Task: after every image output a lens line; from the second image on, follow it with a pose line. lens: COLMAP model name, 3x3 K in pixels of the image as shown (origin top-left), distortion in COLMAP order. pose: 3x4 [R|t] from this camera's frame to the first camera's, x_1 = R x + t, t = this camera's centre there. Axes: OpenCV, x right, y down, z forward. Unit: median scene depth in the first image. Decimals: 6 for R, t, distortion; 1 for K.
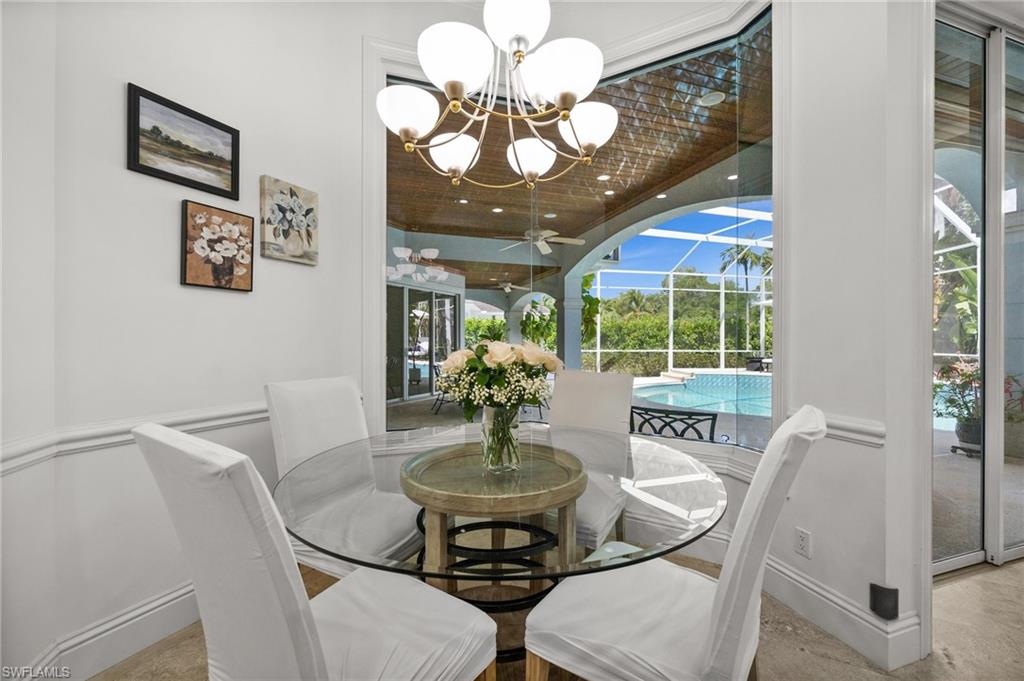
lens RADIAL K [[412.3, 0, 512.0], [0, 412.3, 340.5], [0, 0, 1]] dist [0.001110, 0.000063]
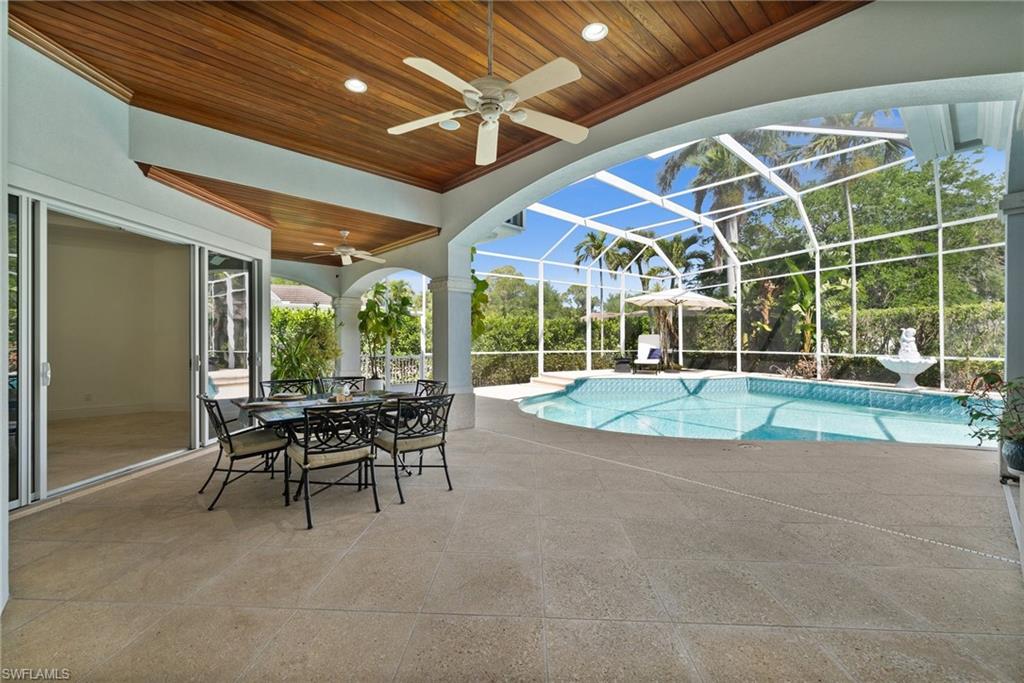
lens RADIAL K [[429.6, 0, 510.2], [0, 429.6, 338.6], [0, 0, 1]] dist [0.001808, 0.000380]
pose [[0.910028, -0.000712, 0.414546, -0.044990], [0.001865, 0.999995, -0.002377, -0.000848], [-0.414542, 0.002937, 0.910025, 0.239417]]
